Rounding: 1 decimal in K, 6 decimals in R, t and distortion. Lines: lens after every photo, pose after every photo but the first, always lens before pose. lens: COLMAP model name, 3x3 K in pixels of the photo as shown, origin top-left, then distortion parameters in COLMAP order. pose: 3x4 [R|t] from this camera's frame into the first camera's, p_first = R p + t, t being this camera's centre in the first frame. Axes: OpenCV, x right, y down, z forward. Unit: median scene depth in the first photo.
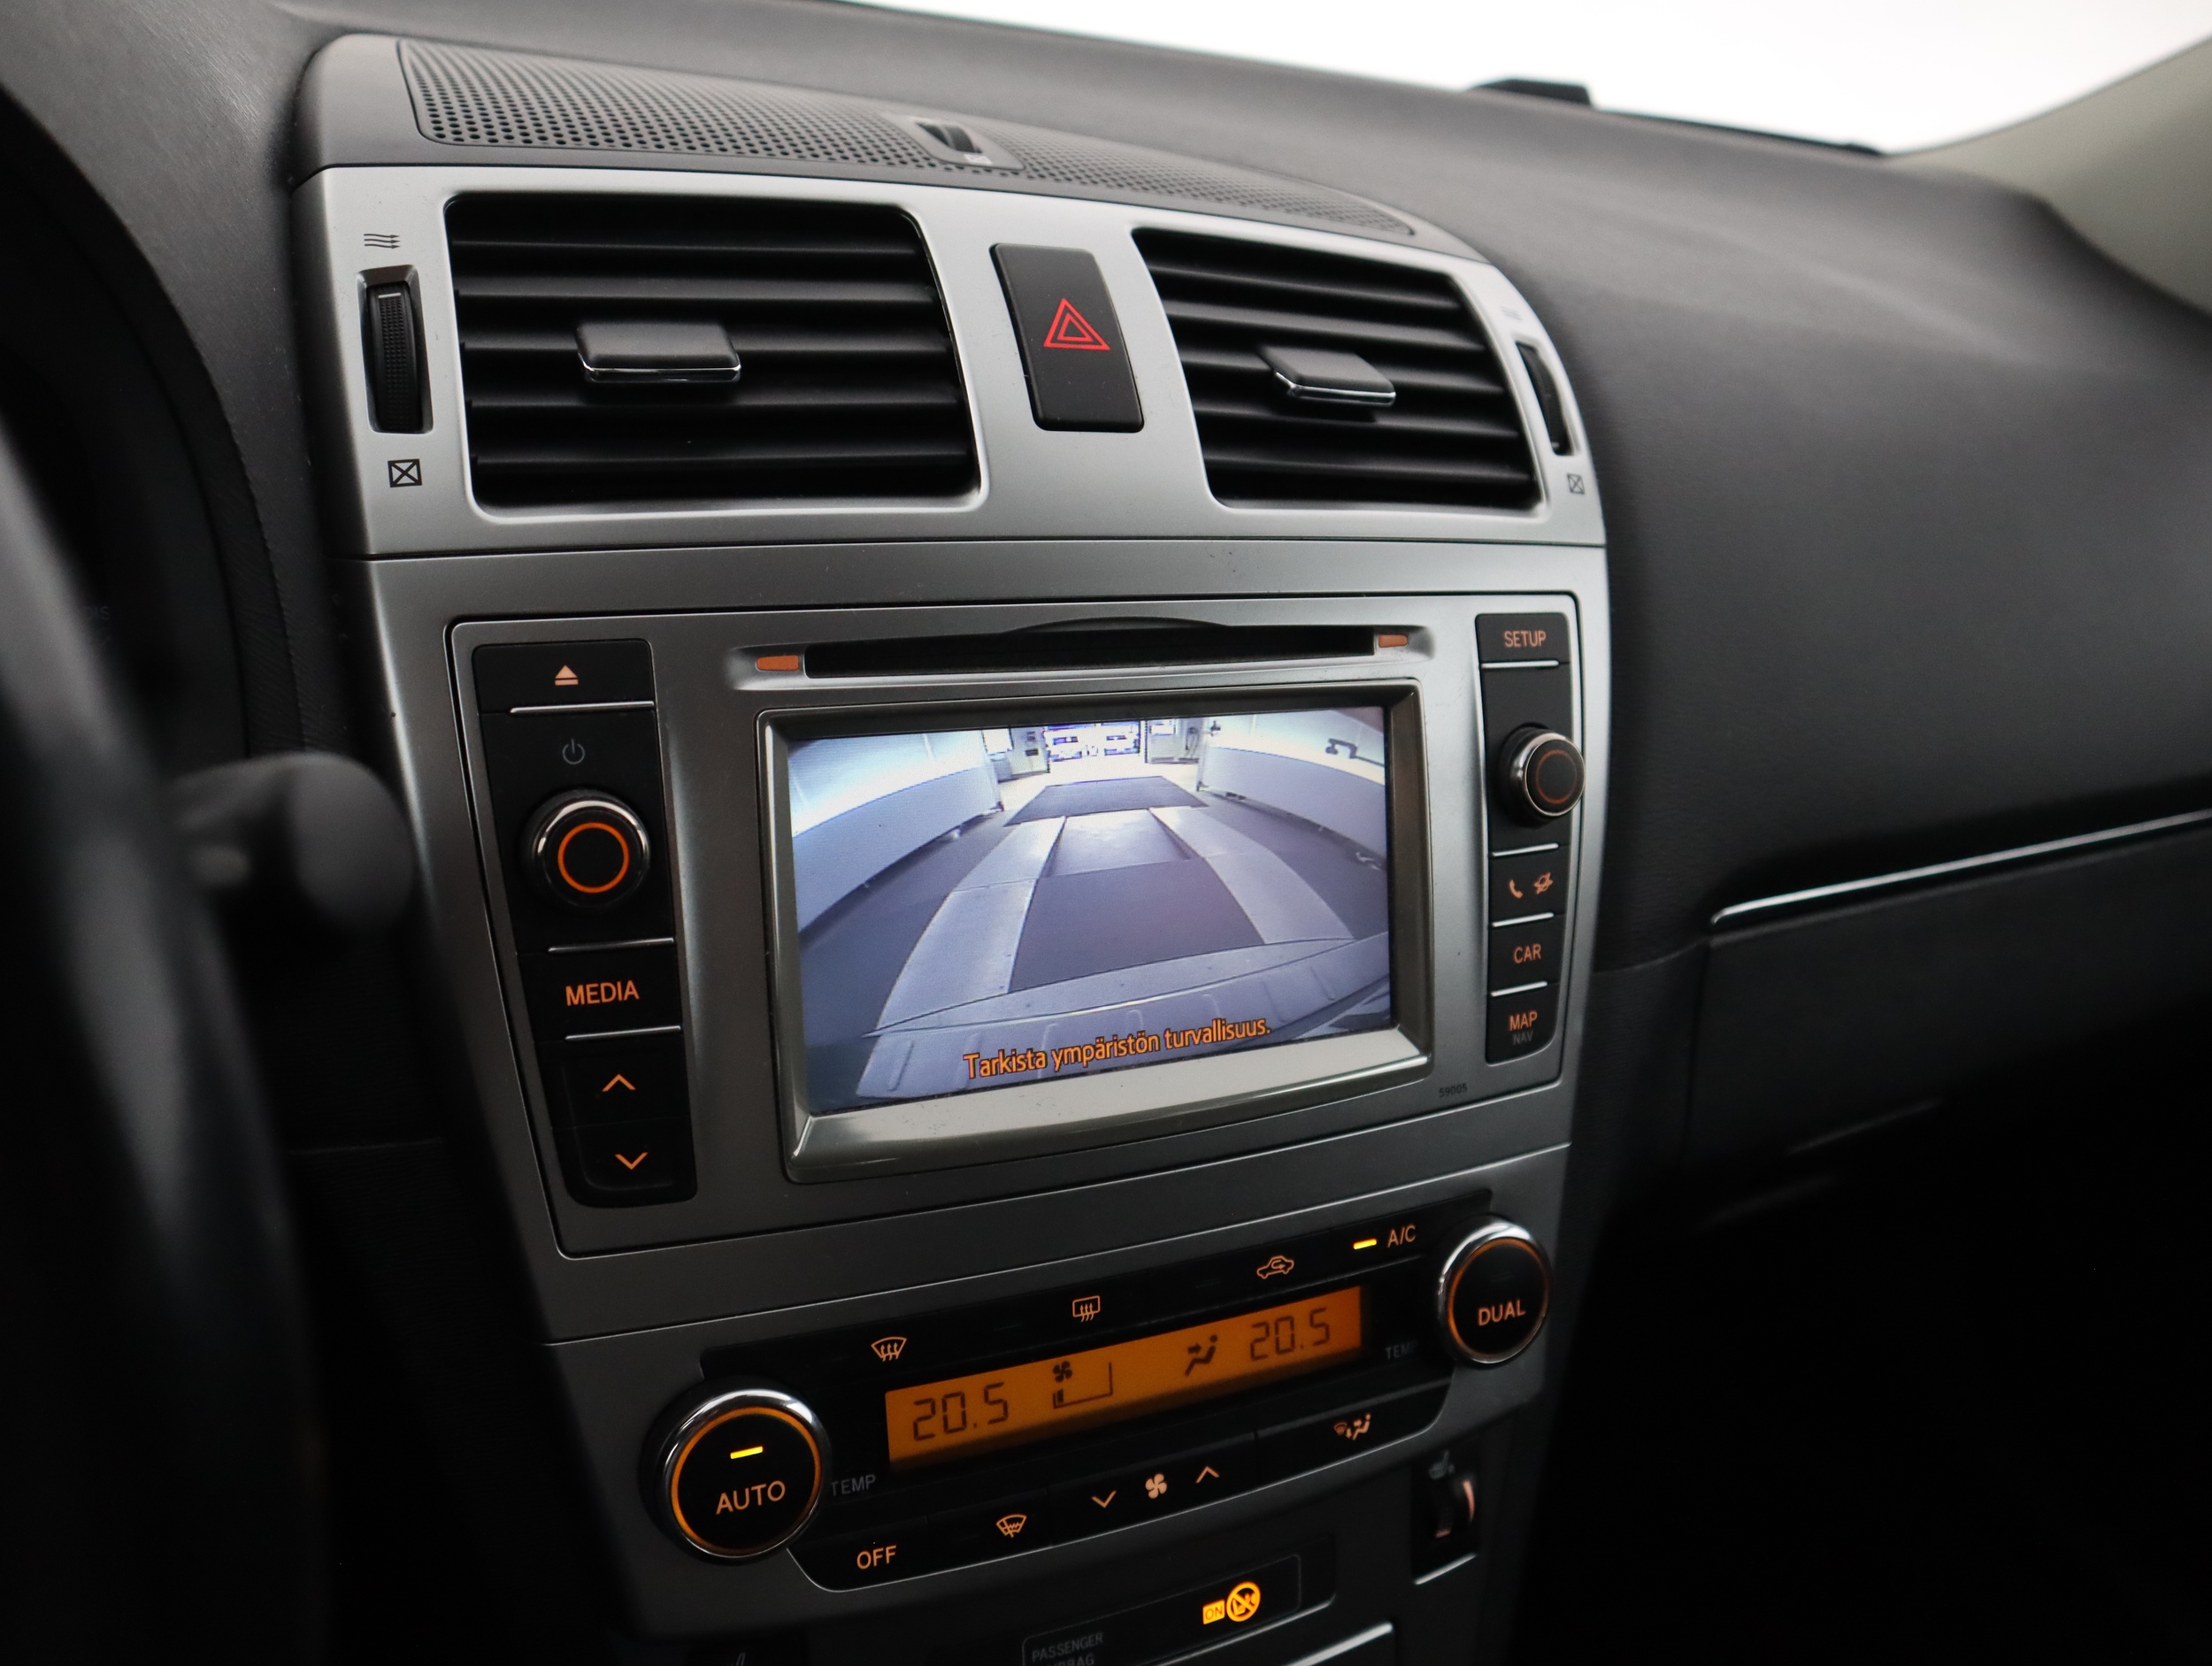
lens RADIAL K [[1926.3, 0, 1106.0], [0, 1926.3, 833.0], [0, 0, 1]] dist [-0.179606, 0.179179]
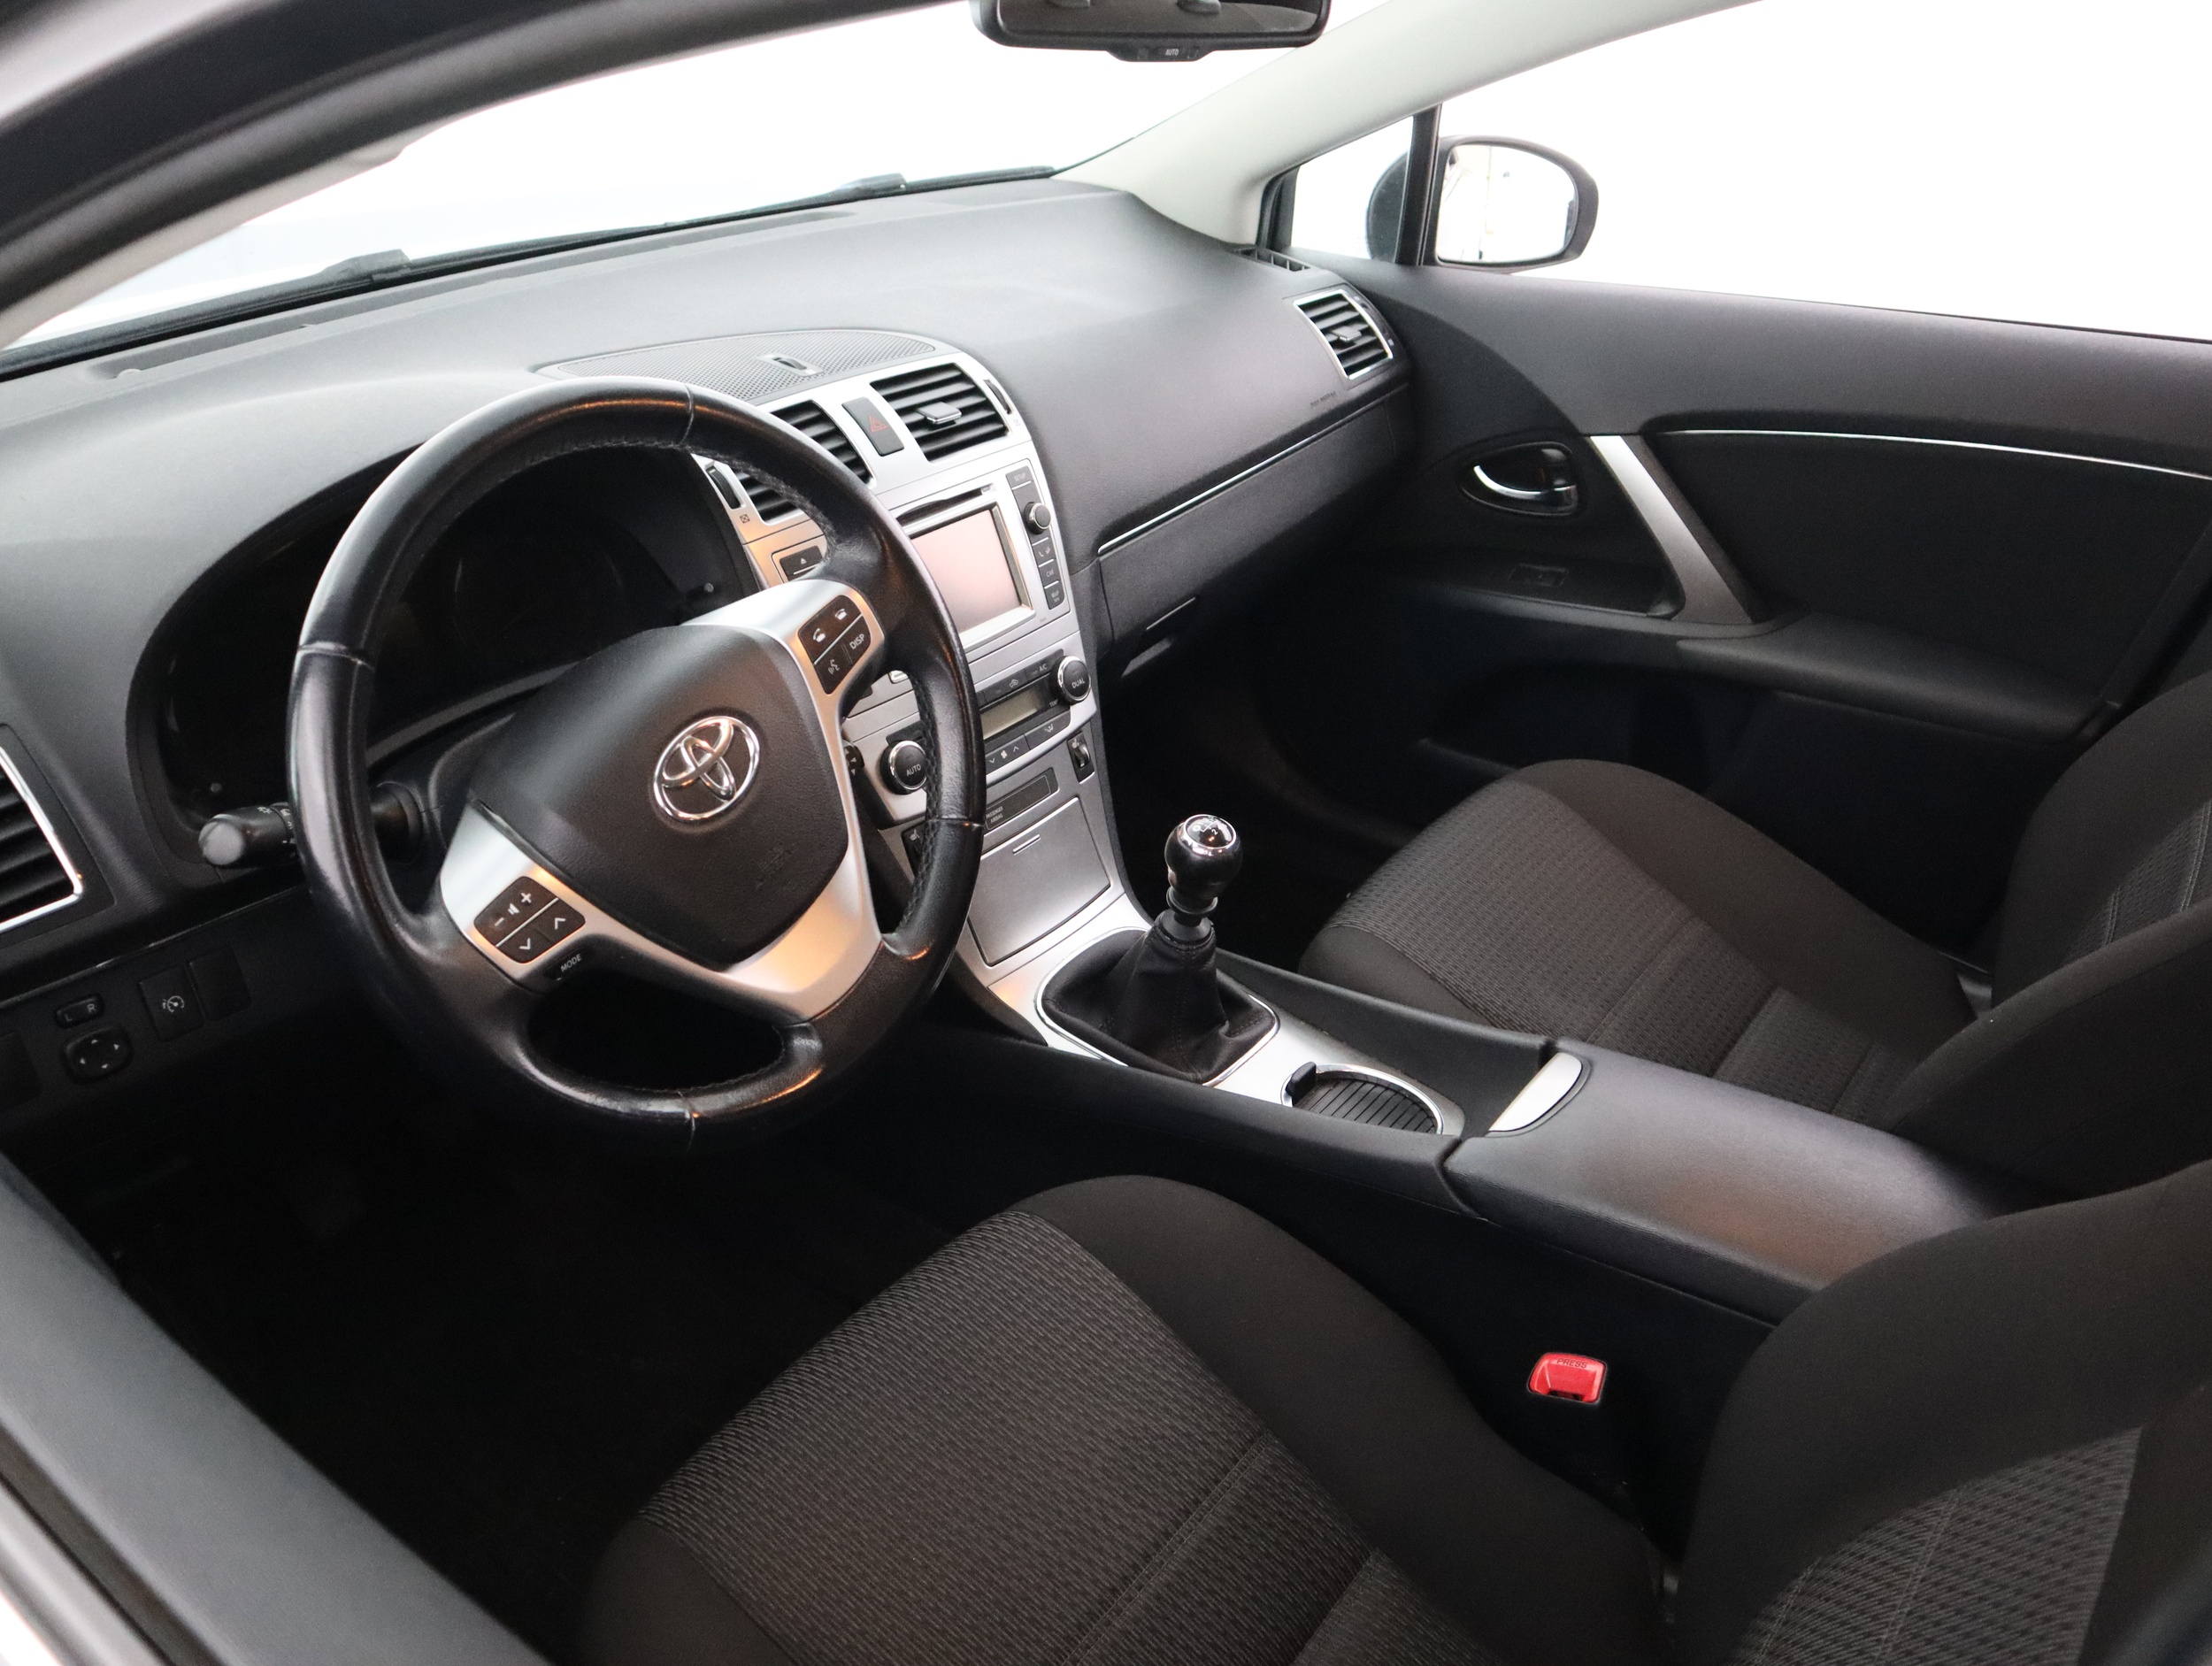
lens RADIAL K [[1926.3, 0, 1106.0], [0, 1926.3, 833.0], [0, 0, 1]] dist [-0.179606, 0.179179]
pose [[0.891760, -0.323069, 0.316845, -0.920738], [0.291084, 0.945650, 0.144971, 0.039475], [-0.346460, -0.037051, 0.937333, -2.209768]]
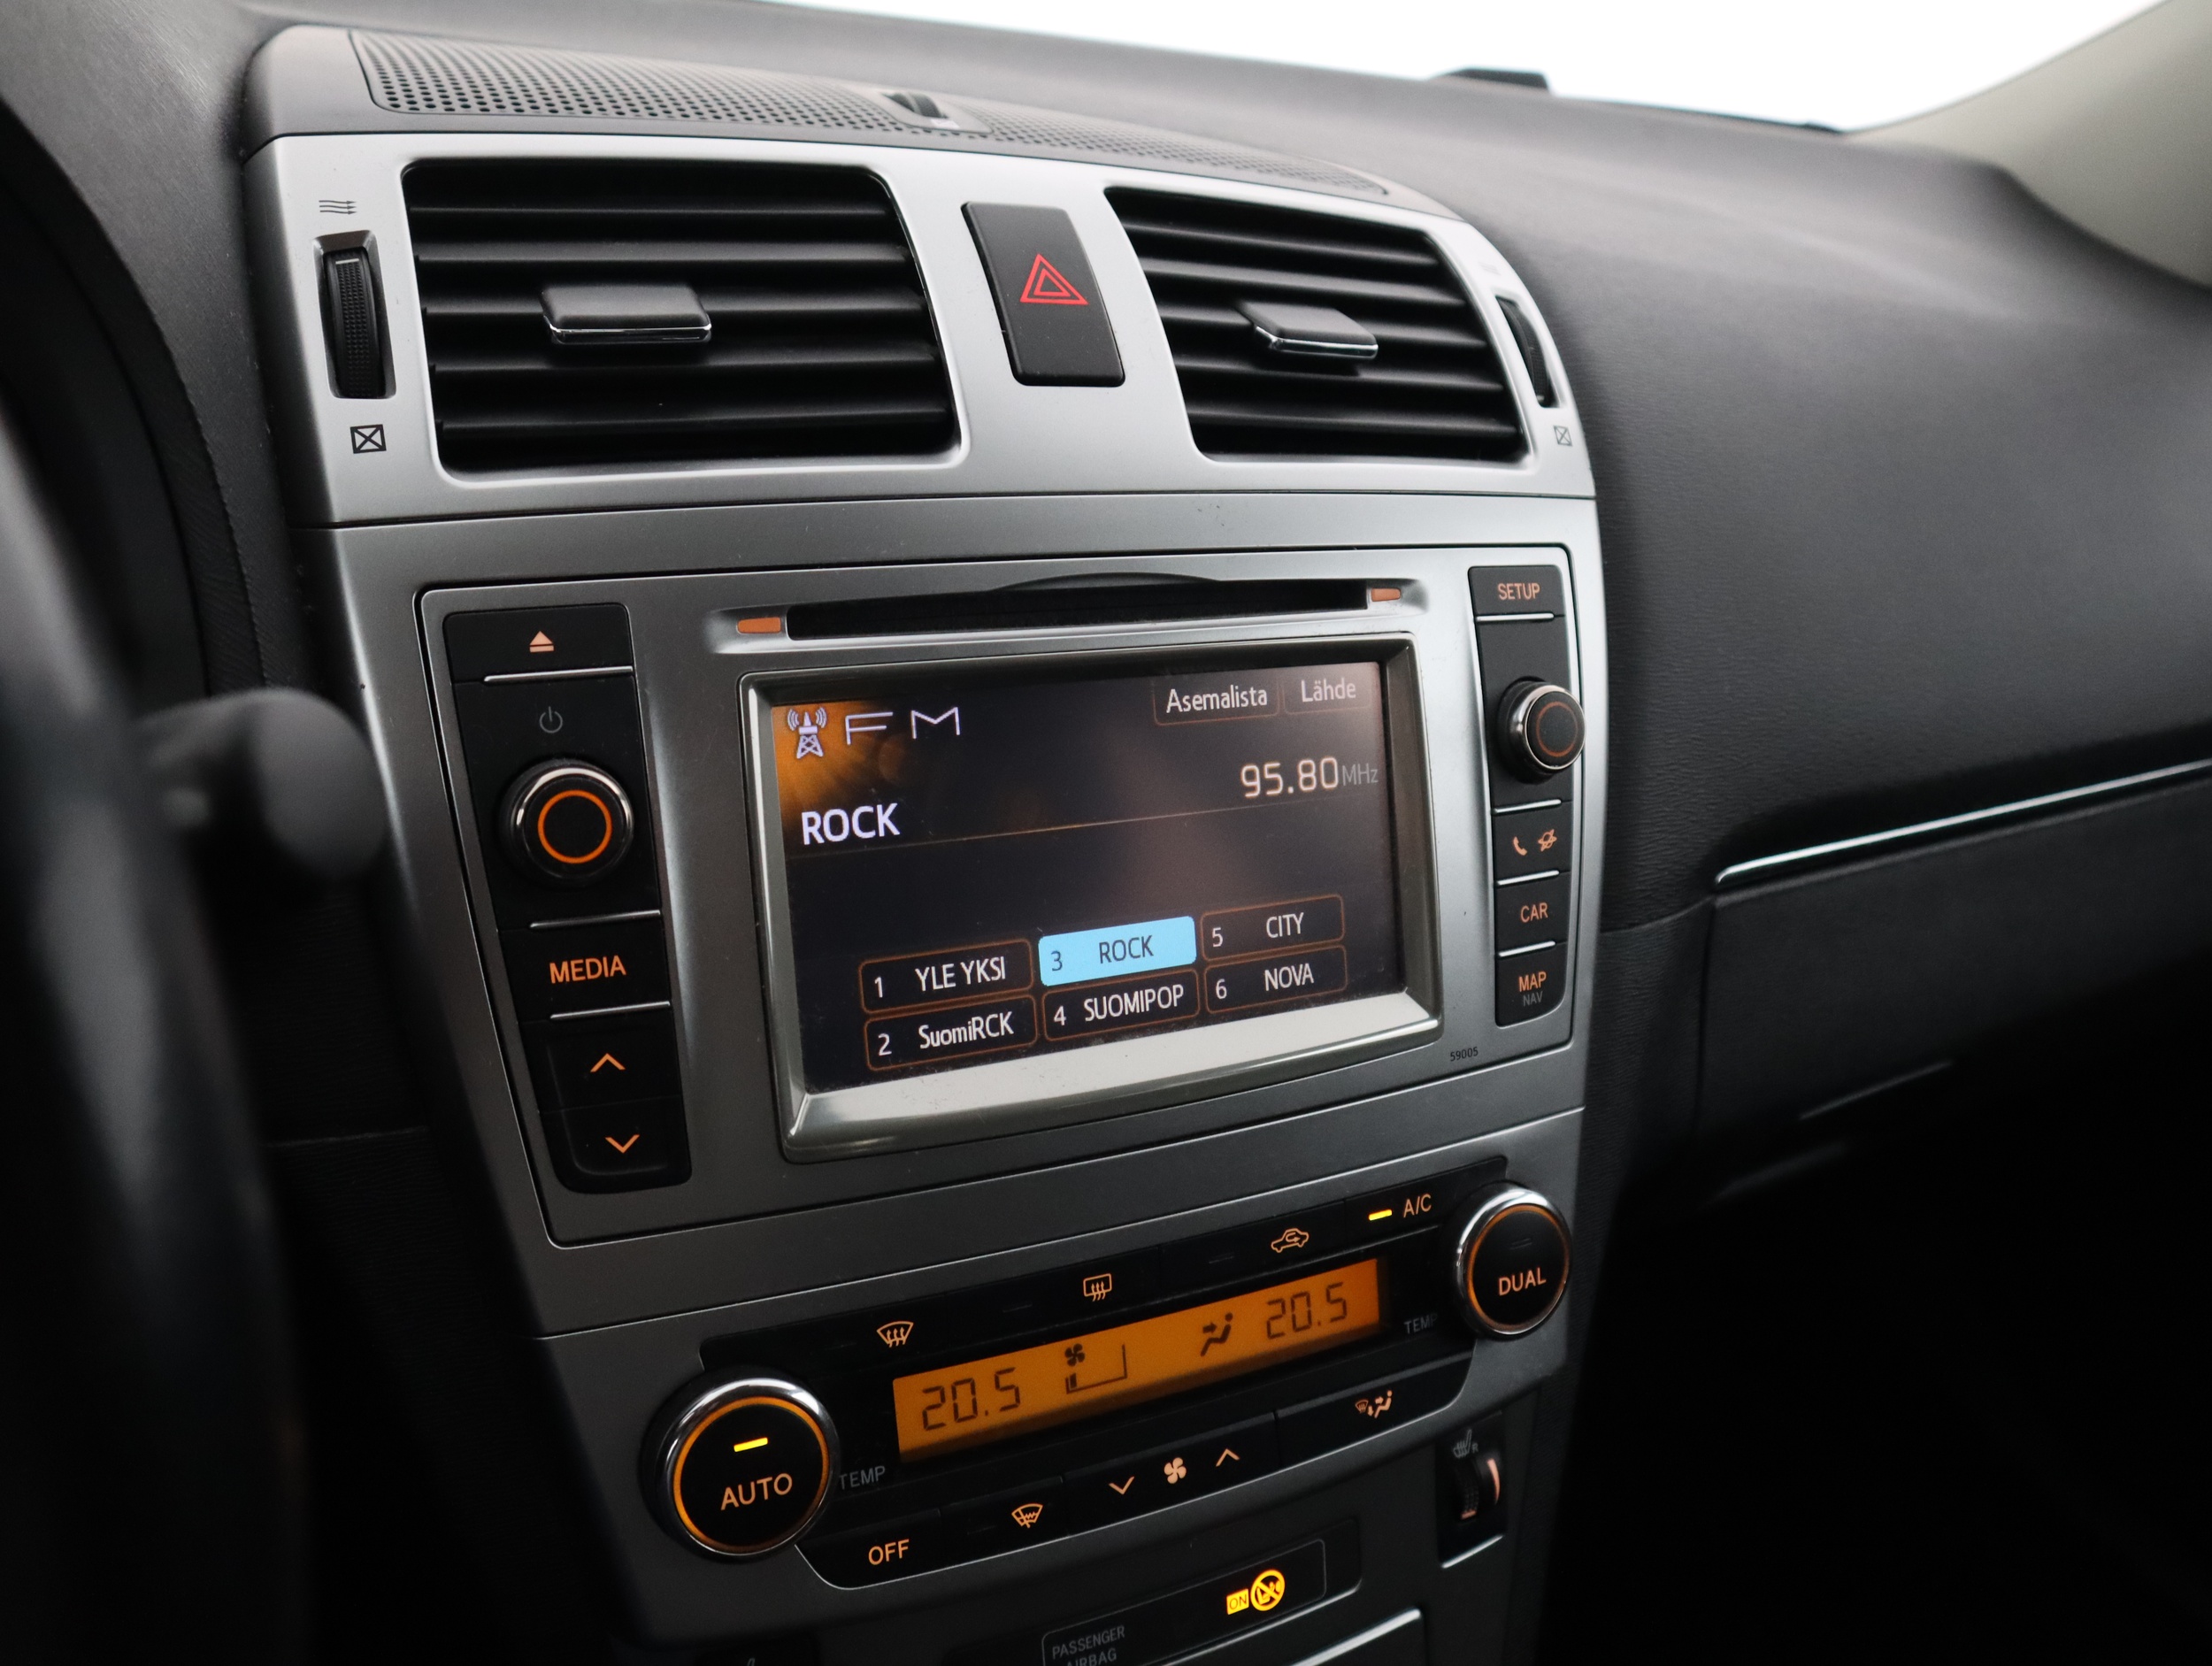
lens RADIAL K [[1926.3, 0, 1106.0], [0, 1926.3, 833.0], [0, 0, 1]] dist [-0.179606, 0.179179]
pose [[0.999330, -0.033848, 0.013925, -0.011339], [0.034067, 0.999295, -0.015770, 0.033476], [-0.013381, 0.016234, 0.999779, 0.027455]]
